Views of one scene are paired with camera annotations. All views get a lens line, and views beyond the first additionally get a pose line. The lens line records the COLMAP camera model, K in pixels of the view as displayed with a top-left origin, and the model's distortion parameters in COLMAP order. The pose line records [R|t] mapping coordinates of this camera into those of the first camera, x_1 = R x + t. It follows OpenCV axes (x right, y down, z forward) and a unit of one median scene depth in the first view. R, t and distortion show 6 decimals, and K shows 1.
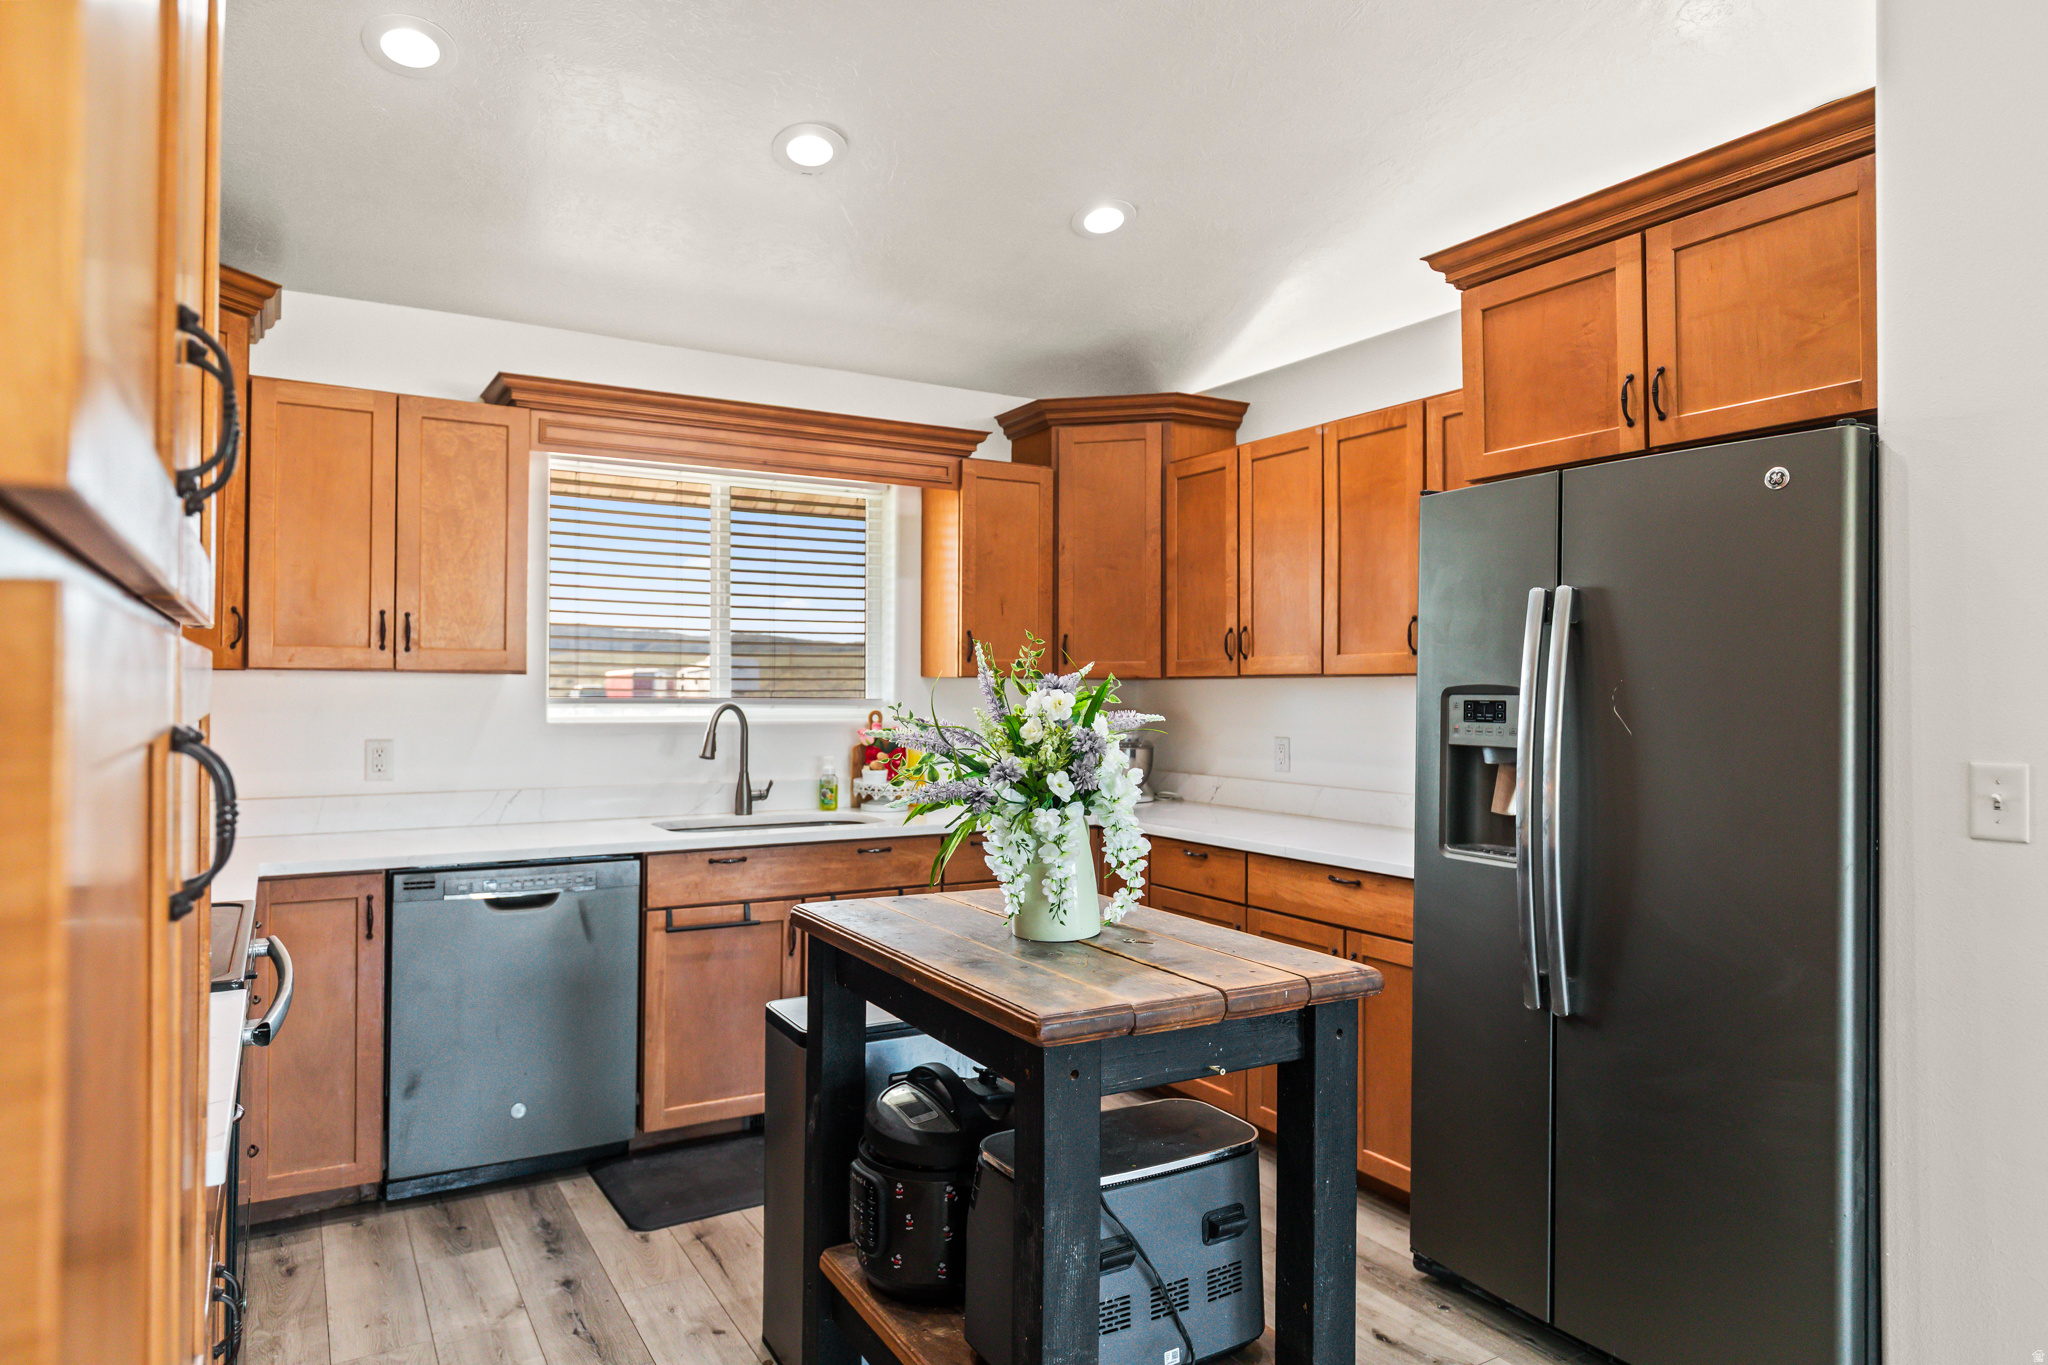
lens RADIAL K [[1243.4, 0, 1026.2], [0, 1243.4, 677.0], [0, 0, 1]] dist [-0.004708, -0.002402]
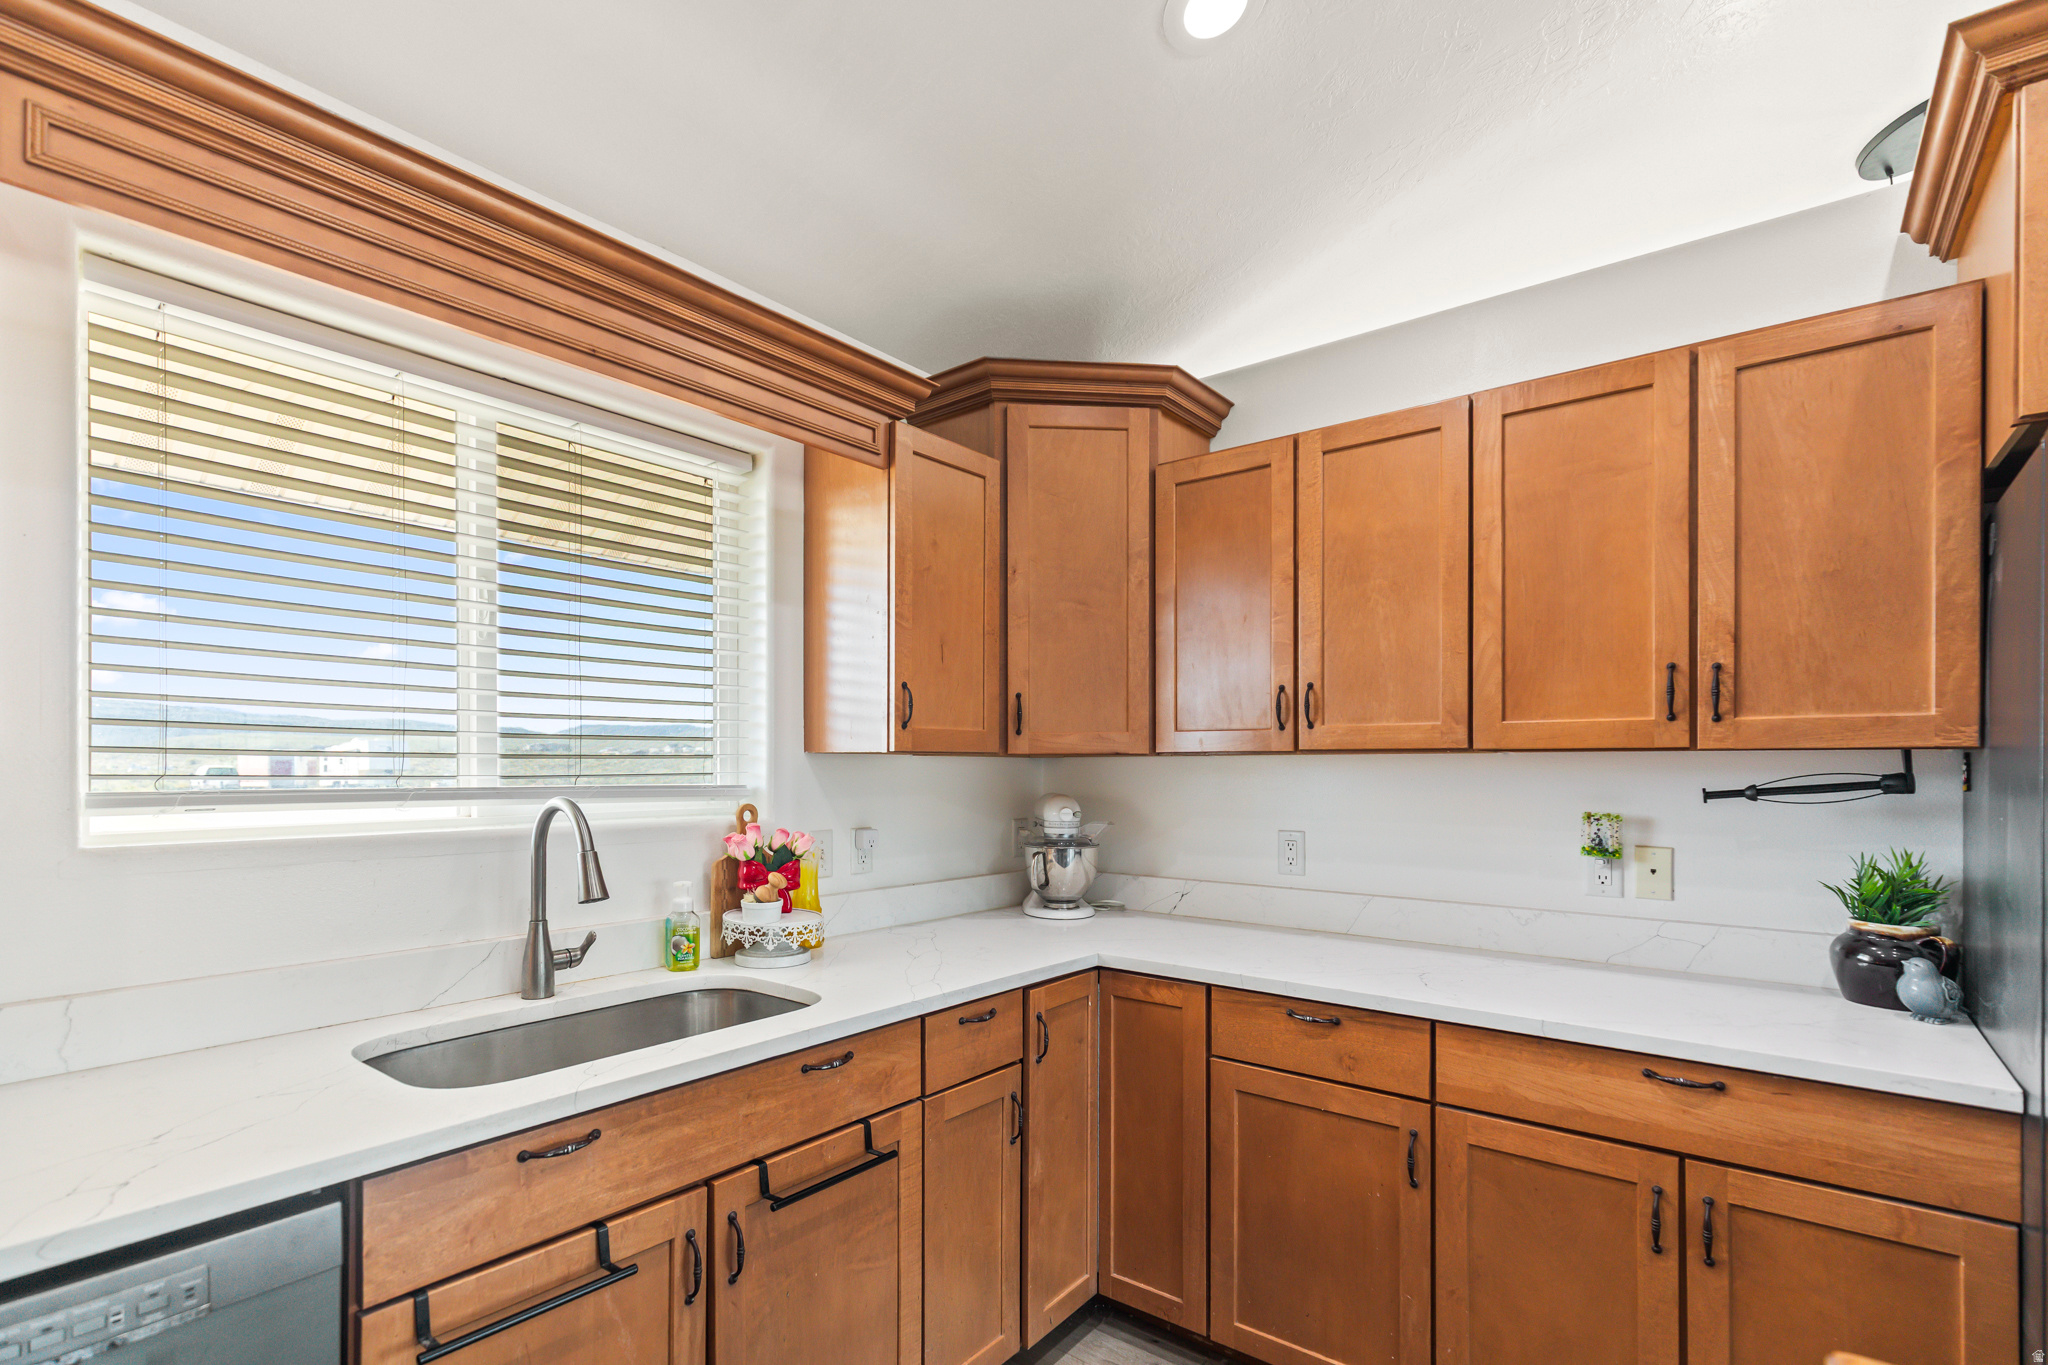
lens RADIAL K [[958.4, 0, 1005.6], [0, 958.4, 764.6], [0, 0, 1]] dist [0.004317, 0.000318]
pose [[0.939135, -0.001525, 0.343544, -0.213835], [-0.001834, 0.999954, 0.009452, 0.002144], [-0.343542, -0.009507, 0.939089, 0.628758]]
